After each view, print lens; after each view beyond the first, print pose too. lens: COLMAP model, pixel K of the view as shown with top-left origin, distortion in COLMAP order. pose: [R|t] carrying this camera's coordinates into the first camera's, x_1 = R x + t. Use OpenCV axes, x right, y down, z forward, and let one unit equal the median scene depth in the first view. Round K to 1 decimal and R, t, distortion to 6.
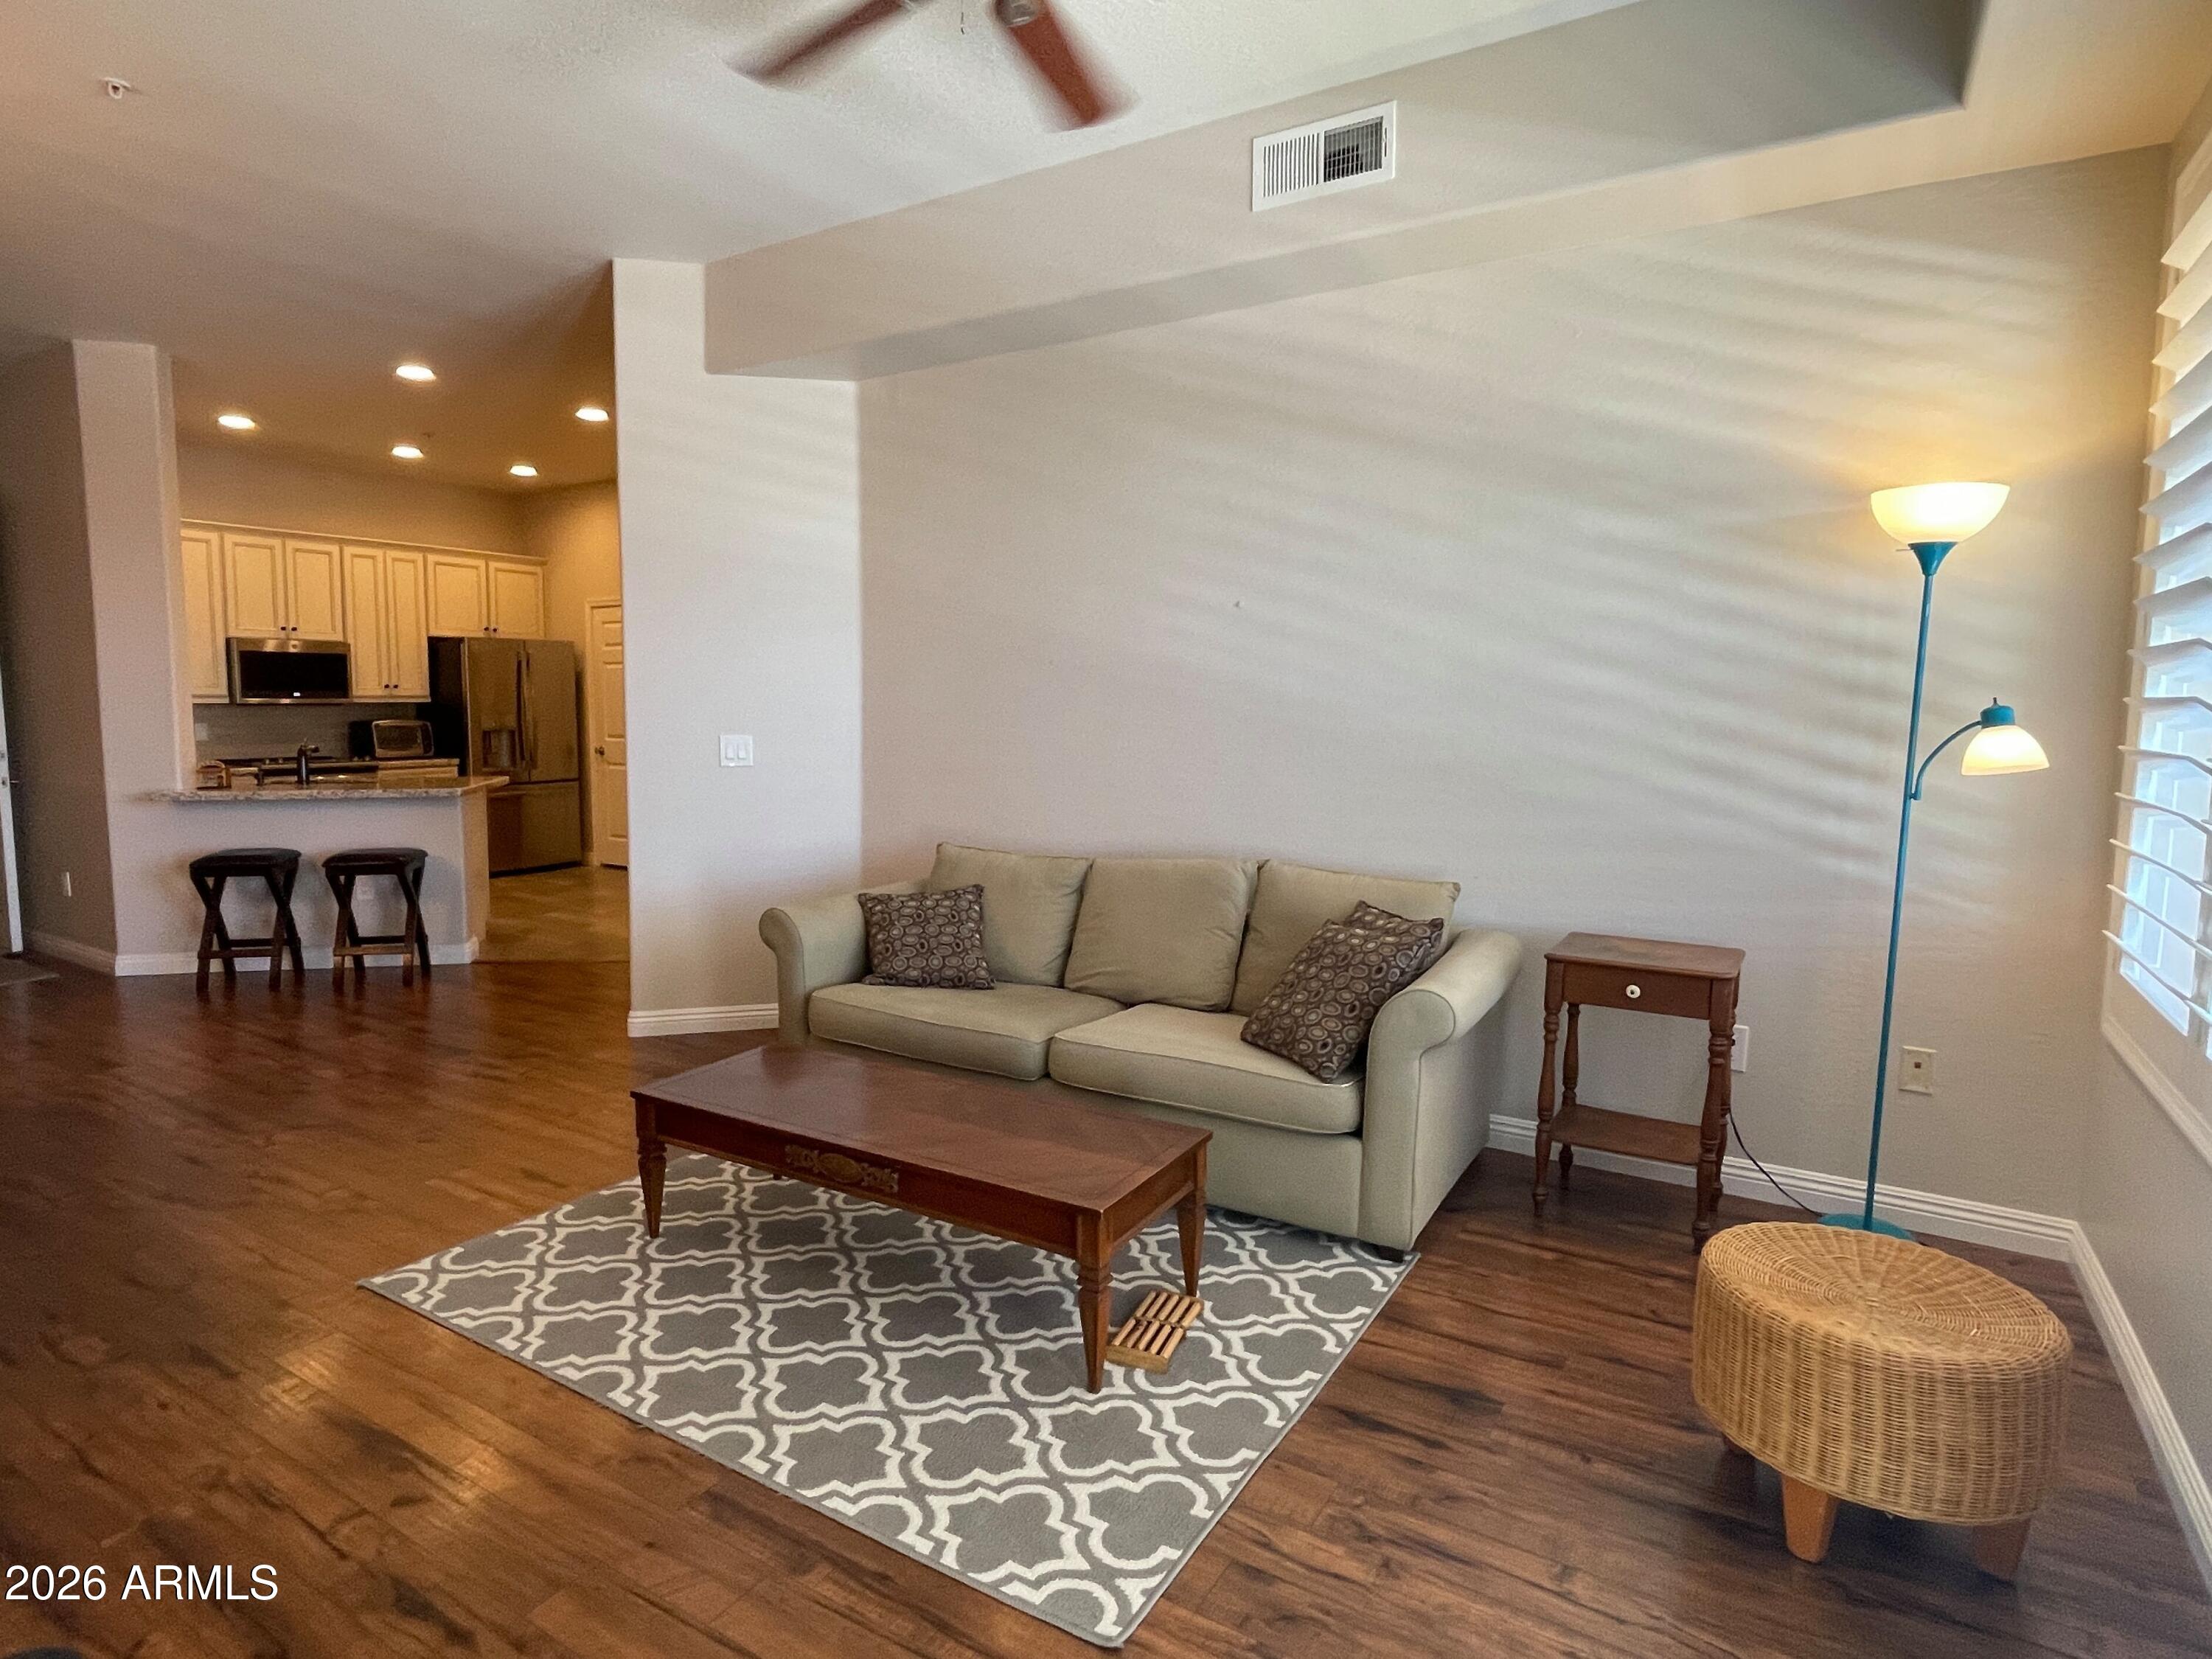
lens RADIAL K [[1234.7, 0, 1054.5], [0, 1234.7, 814.9], [0, 0, 1]] dist [-0.003743, -0.001016]
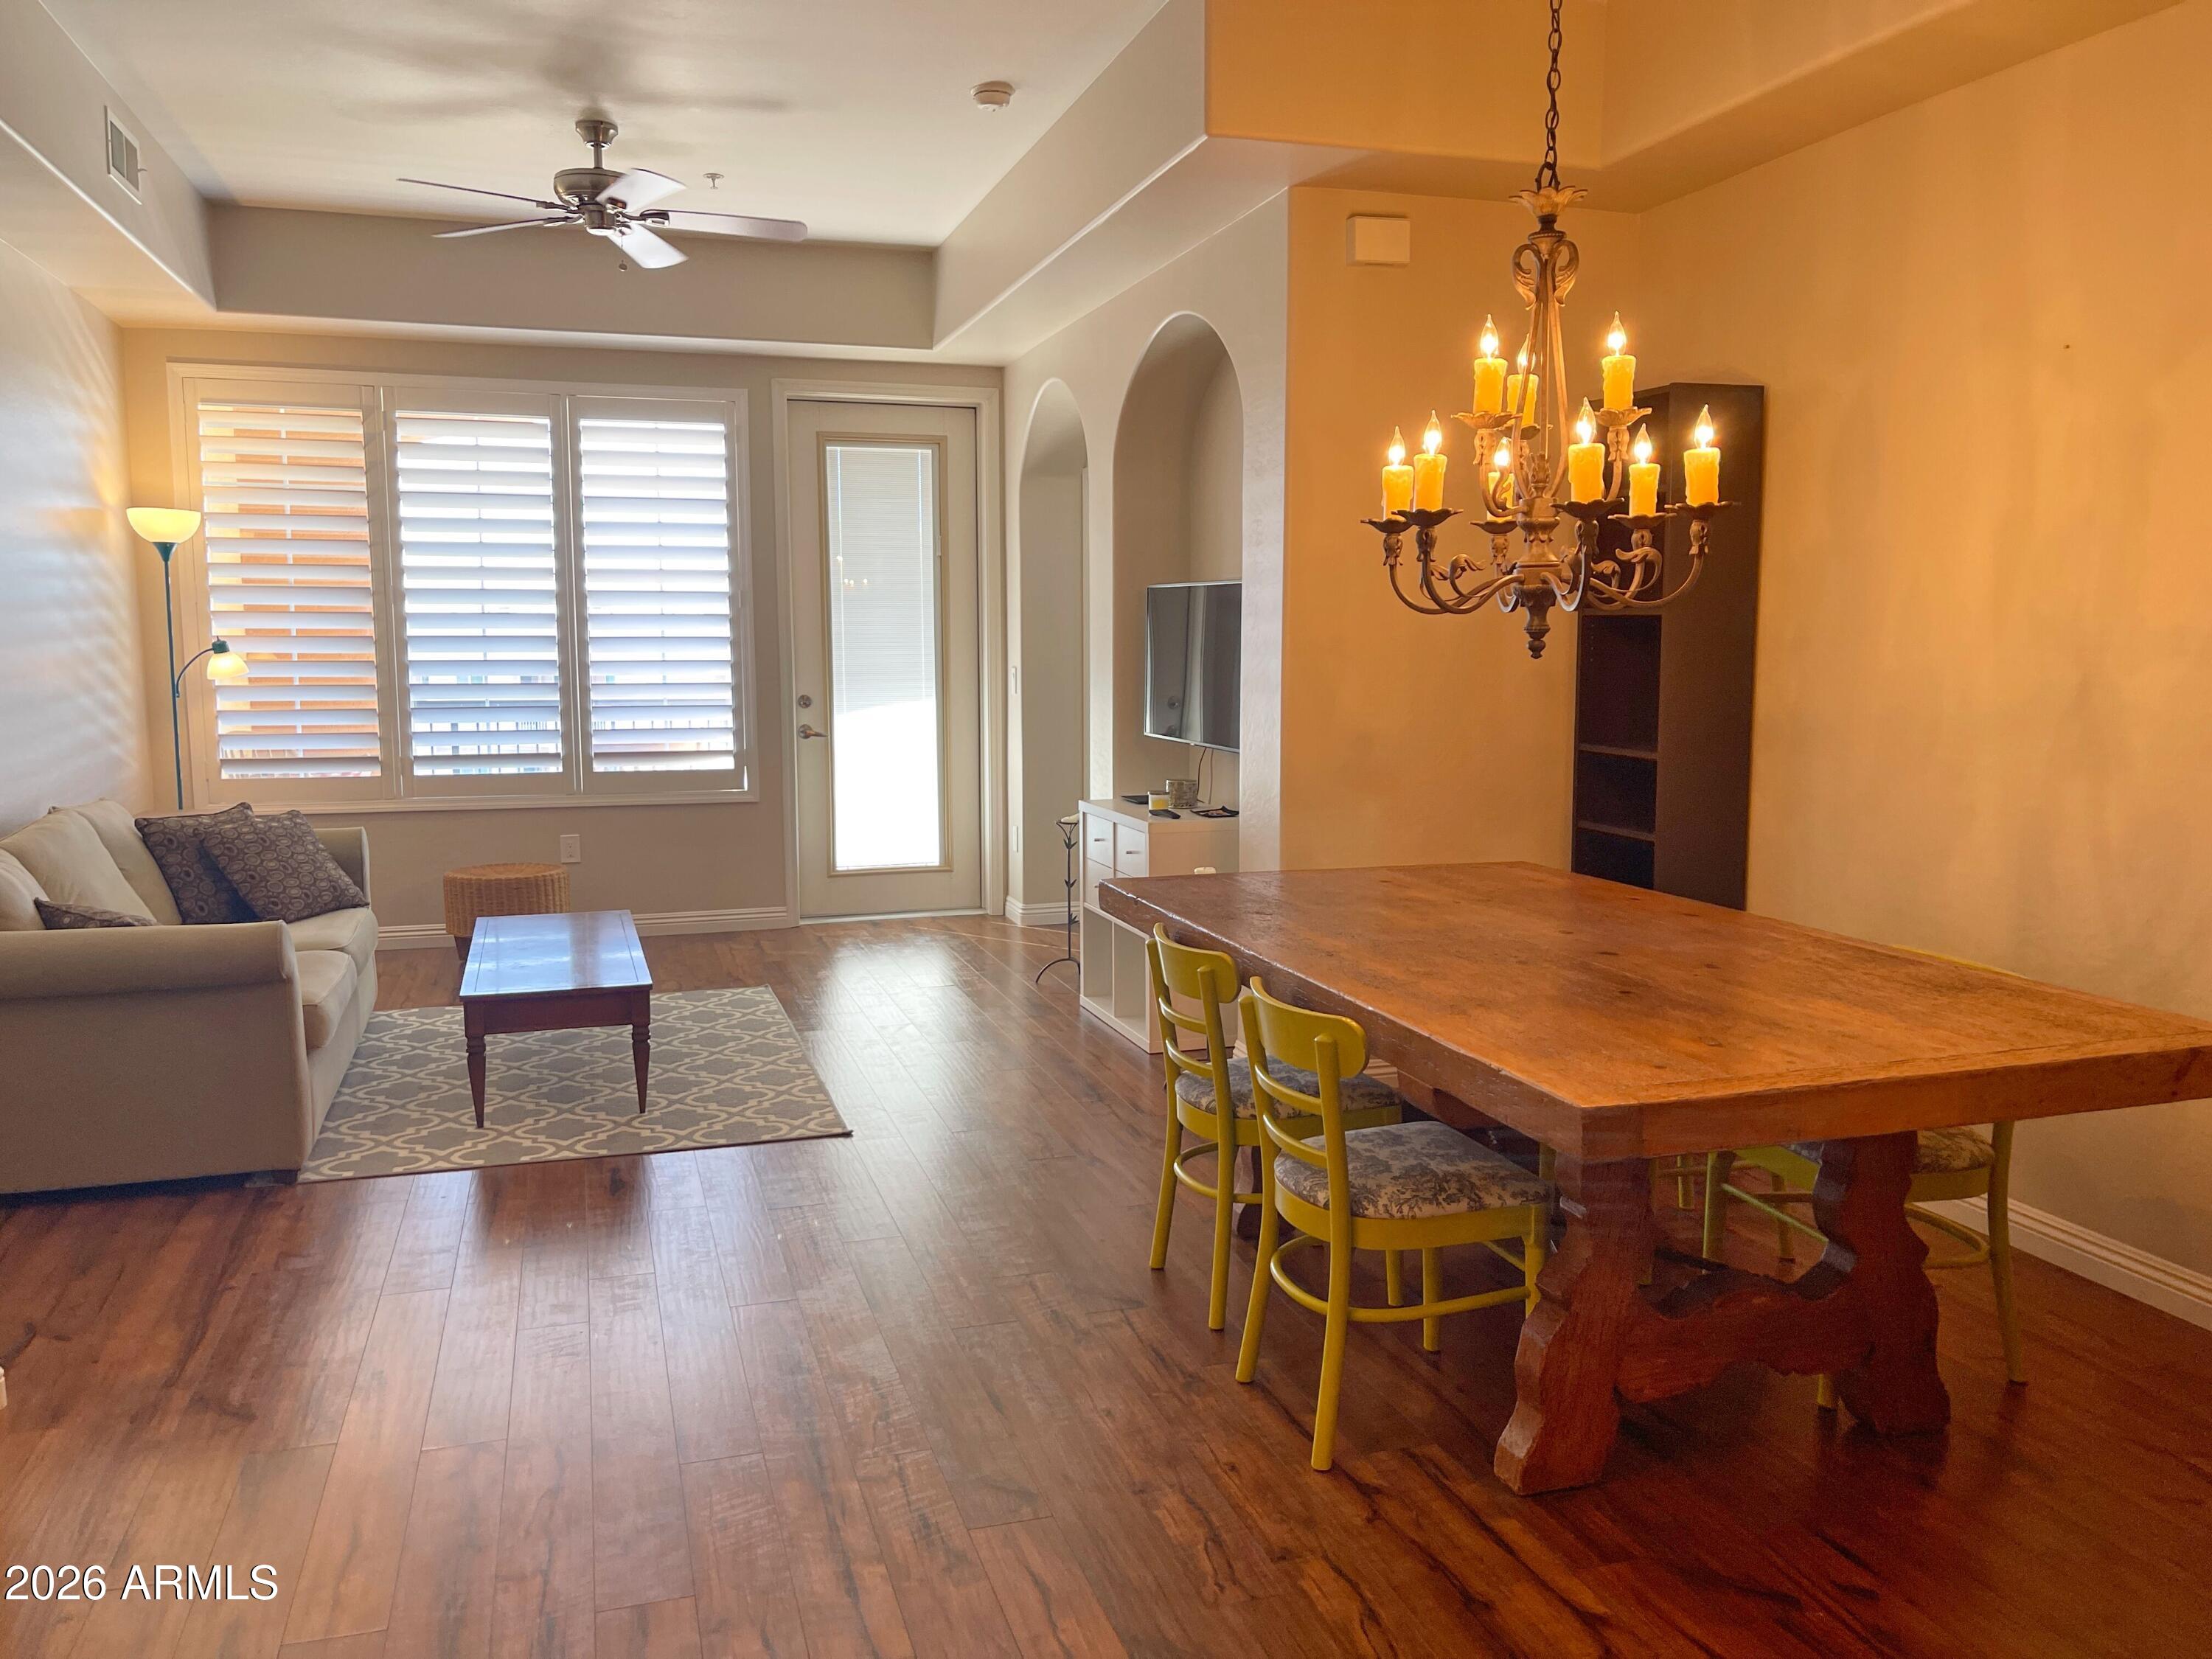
lens RADIAL K [[1691.7, 0, 1117.2], [0, 1691.7, 800.7], [0, 0, 1]] dist [-0.000320, 0.082226]
pose [[-0.777061, -0.062794, 0.626286, -1.839696], [0.054804, 0.984483, 0.166706, -0.202373], [-0.627035, 0.163863, -0.761561, 2.109071]]
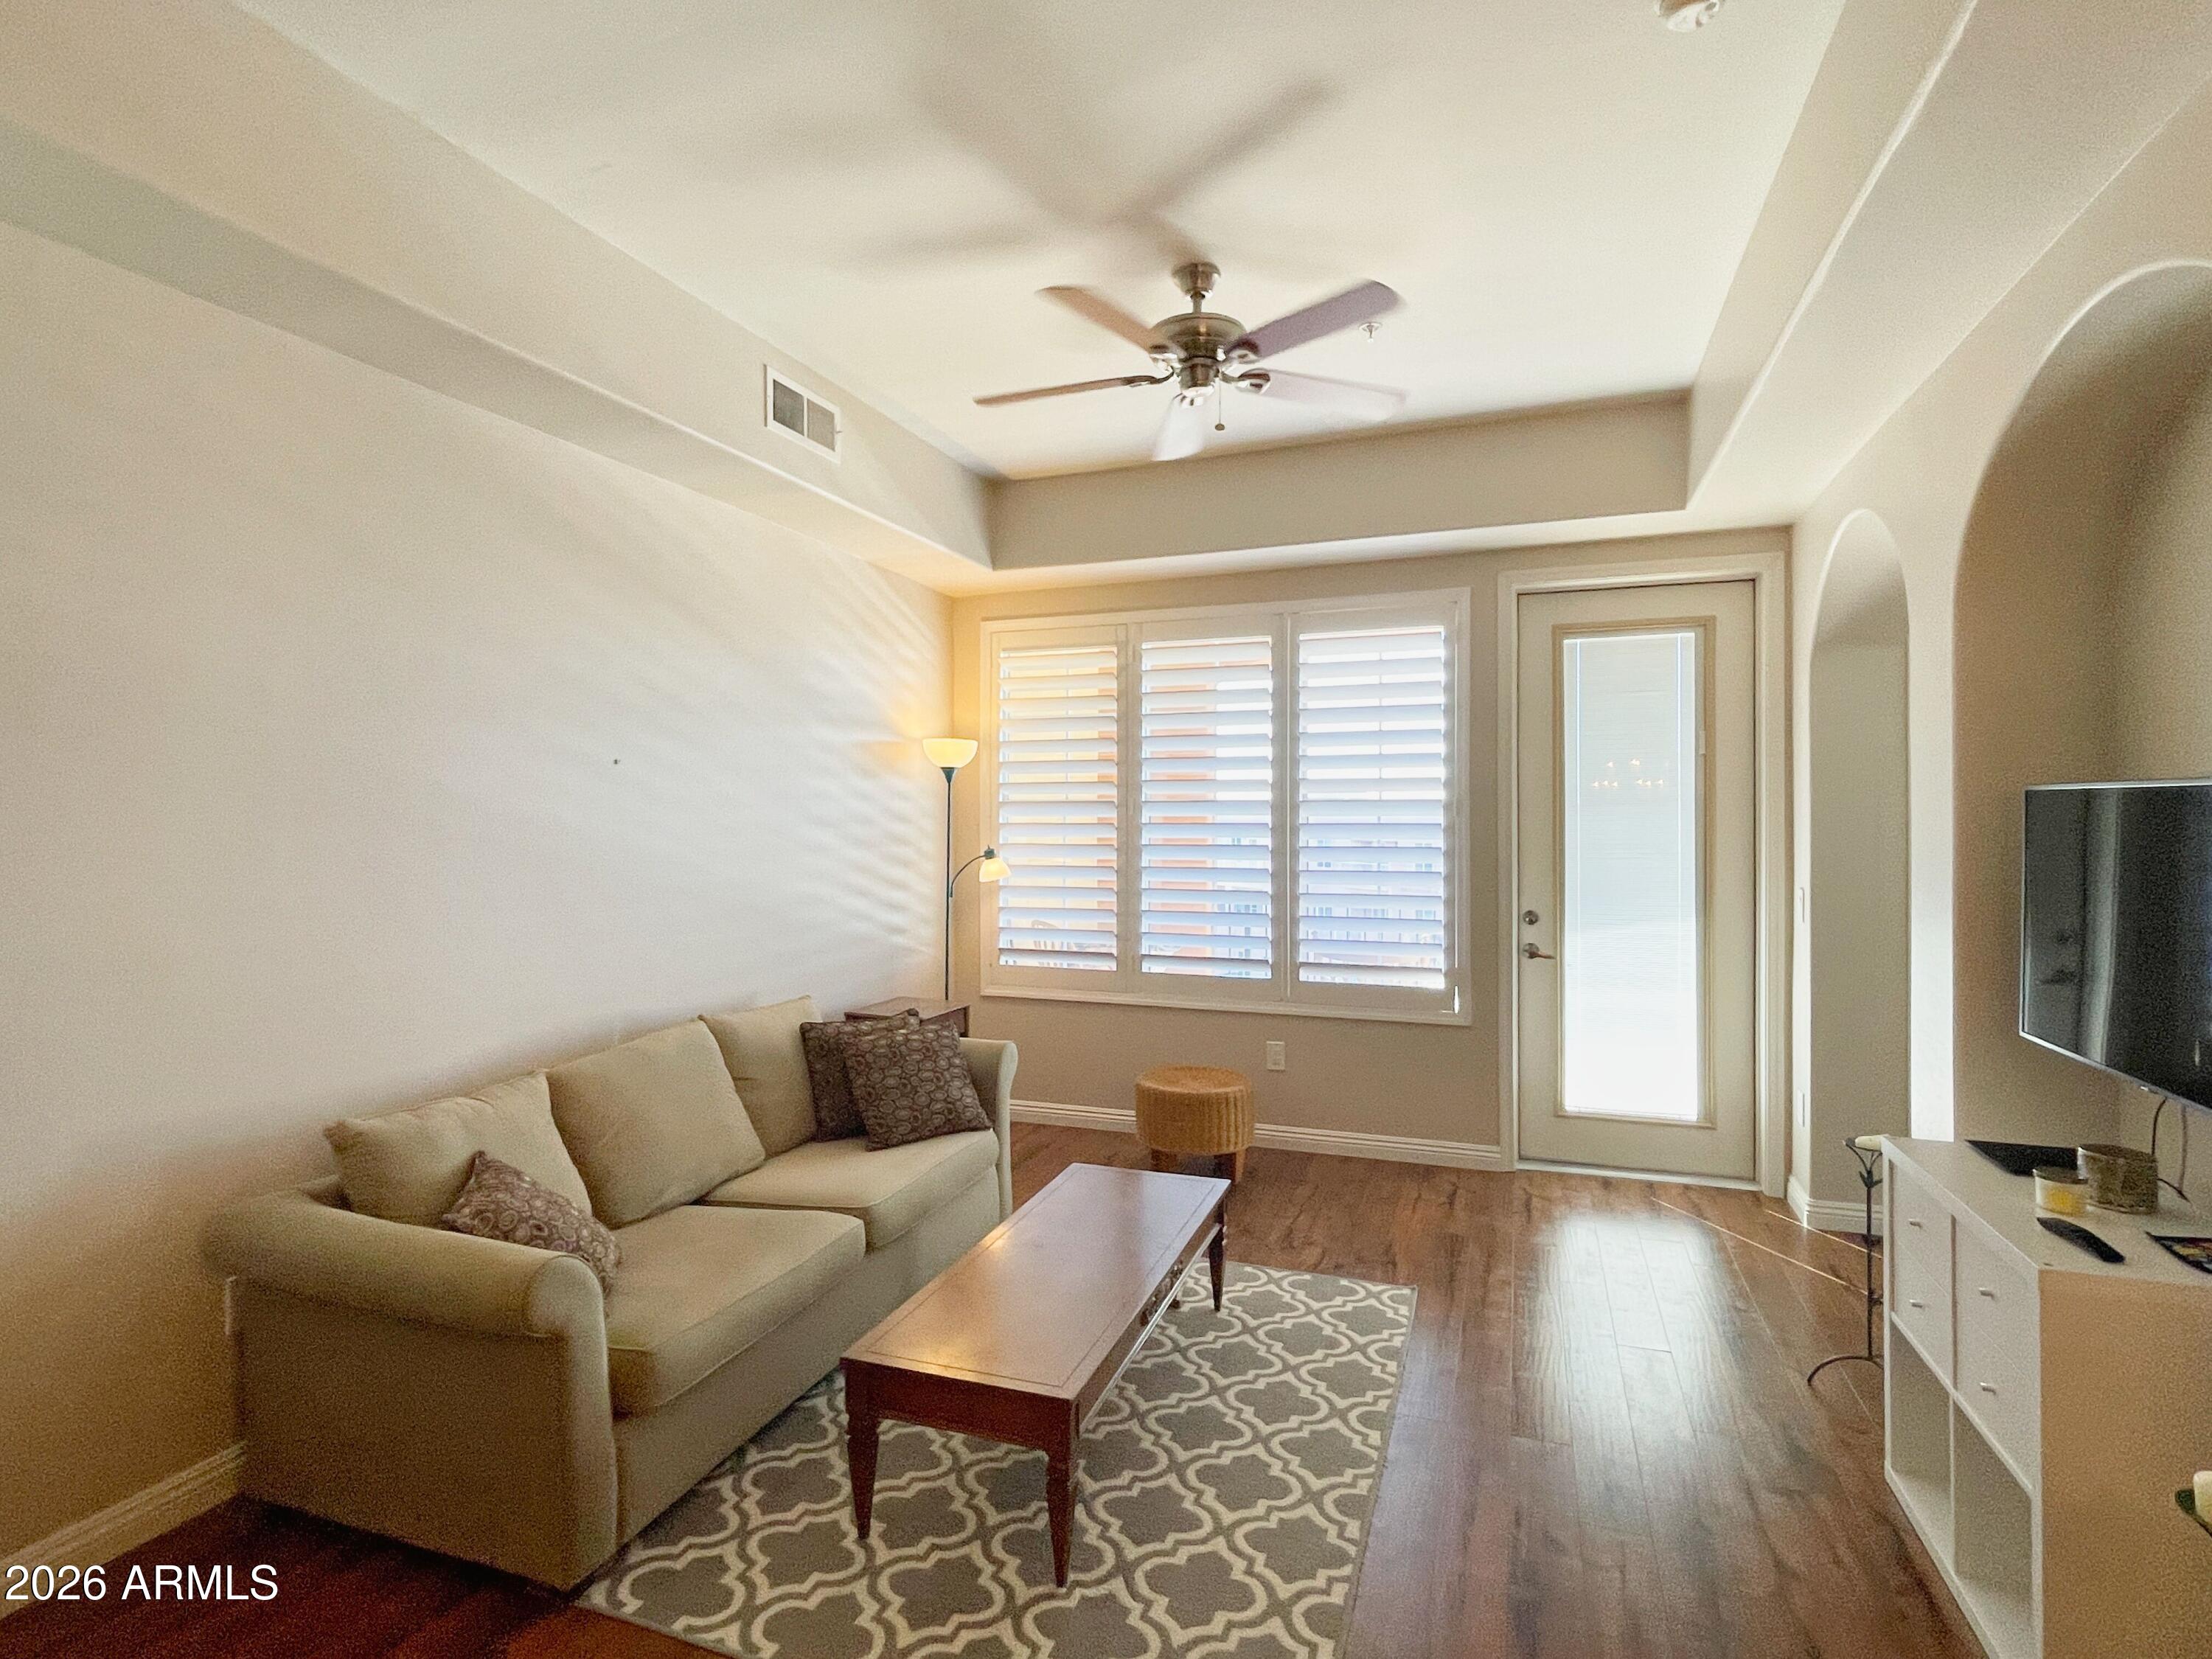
lens RADIAL K [[1102.5, 0, 1095.4], [0, 1102.5, 818.4], [0, 0, 1]] dist [-0.000154, -0.001132]
pose [[-0.212449, -0.007660, 0.977142, -1.125402], [0.084530, 0.996077, 0.026187, -0.174692], [-0.973509, 0.088161, -0.210968, 1.212565]]
